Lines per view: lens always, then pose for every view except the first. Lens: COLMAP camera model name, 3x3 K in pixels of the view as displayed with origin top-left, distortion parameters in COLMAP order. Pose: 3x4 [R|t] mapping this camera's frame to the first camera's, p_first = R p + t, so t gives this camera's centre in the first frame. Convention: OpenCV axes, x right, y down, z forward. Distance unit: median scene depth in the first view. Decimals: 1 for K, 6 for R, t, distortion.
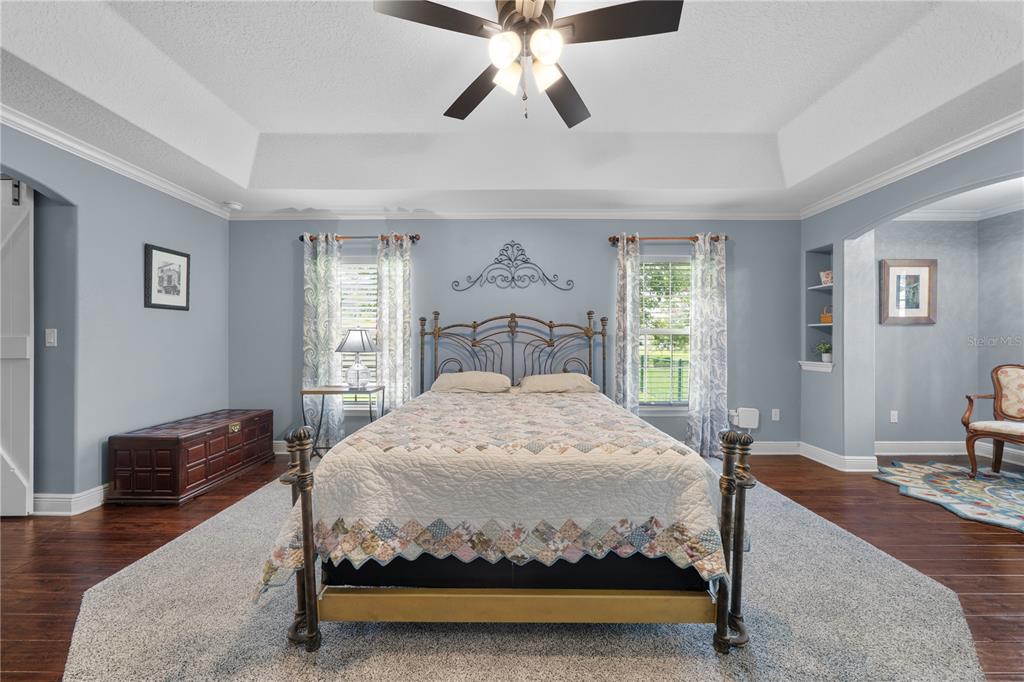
lens RADIAL K [[359.5, 0, 512.0], [0, 359.5, 341.0], [0, 0, 1]] dist [-0.004175, -0.000129]
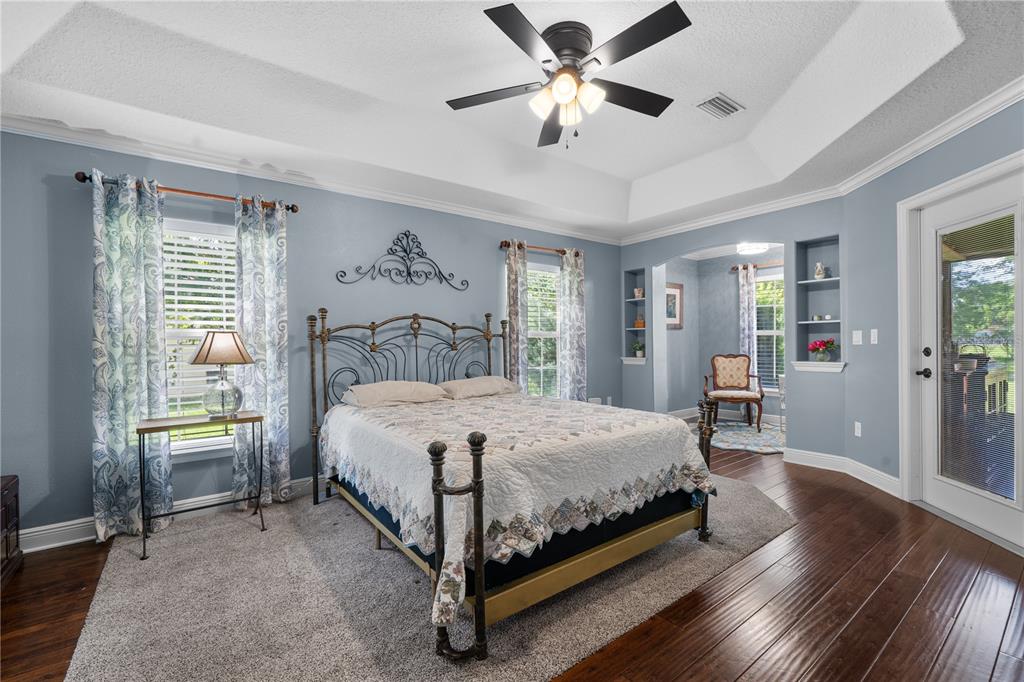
lens RADIAL K [[437.1, 0, 514.6], [0, 437.1, 346.7], [0, 0, 1]] dist [-0.000066, 0.000024]
pose [[0.798153, -0.017444, 0.602203, -0.455982], [0.015009, 0.999846, 0.009069, -0.001421], [-0.602268, 0.001799, 0.798292, -0.006097]]
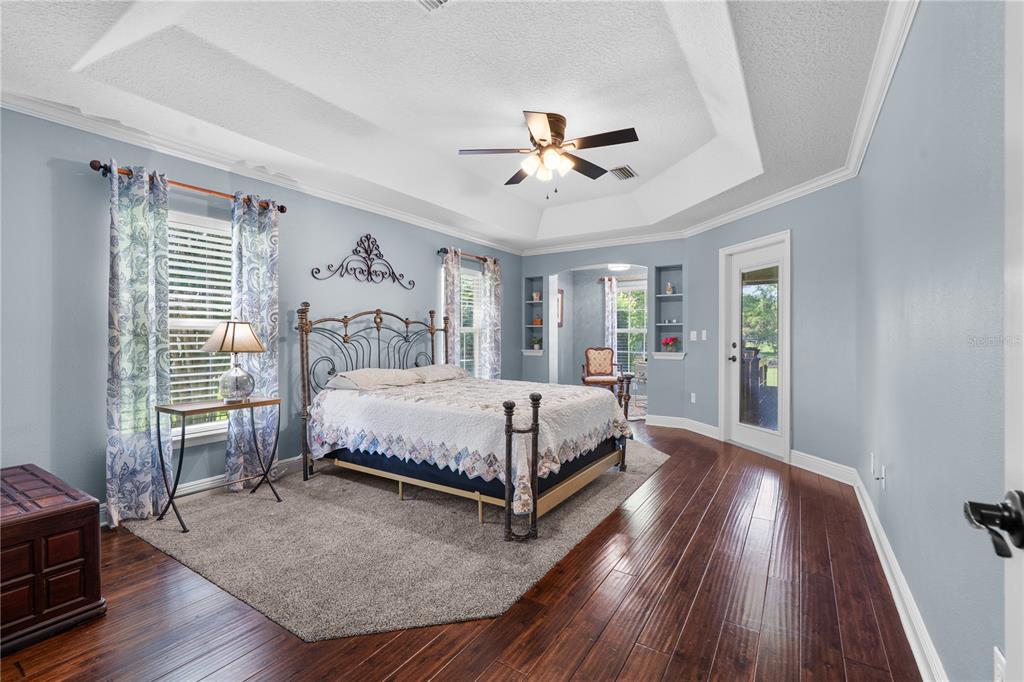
lens RADIAL K [[444.1, 0, 512.0], [0, 444.1, 341.0], [0, 0, 1]] dist [0.000141, 0.000054]
pose [[0.543794, -0.010203, 0.839157, -0.835574], [0.001908, 0.999939, 0.010922, -0.001164], [-0.839217, -0.004338, 0.543780, 0.020632]]
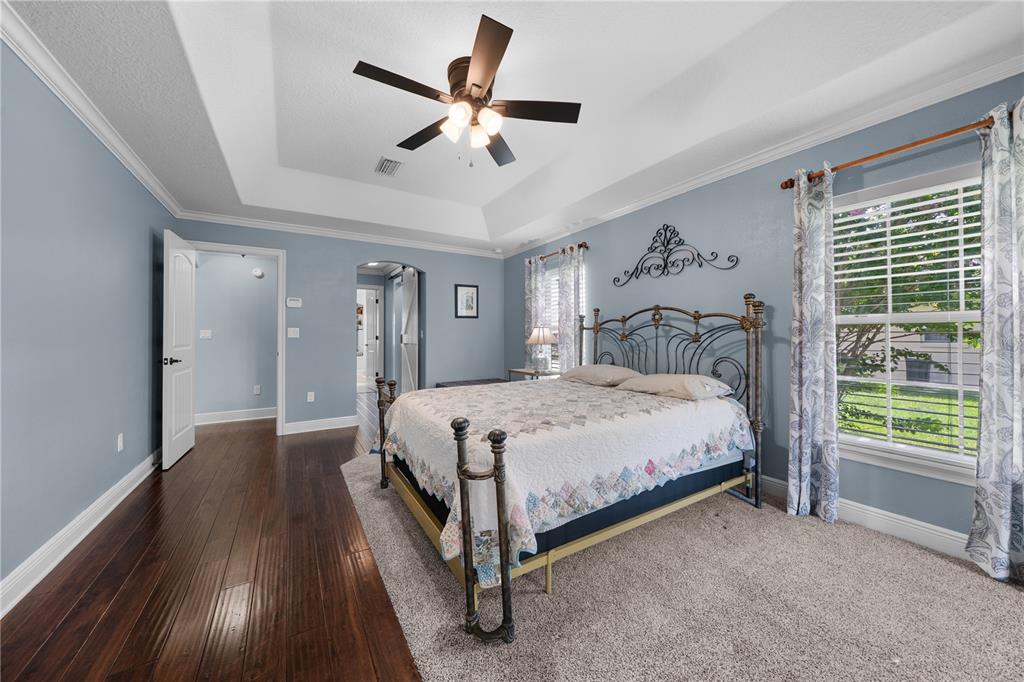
lens RADIAL K [[358.6, 0, 511.3], [0, 358.6, 335.0], [0, 0, 1]] dist [-0.011351, -0.000068]
pose [[0.523651, -0.004383, -0.851922, 0.585976], [-0.000279, 0.999986, -0.005316, 0.004194], [0.851933, 0.003022, 0.523642, 0.212541]]
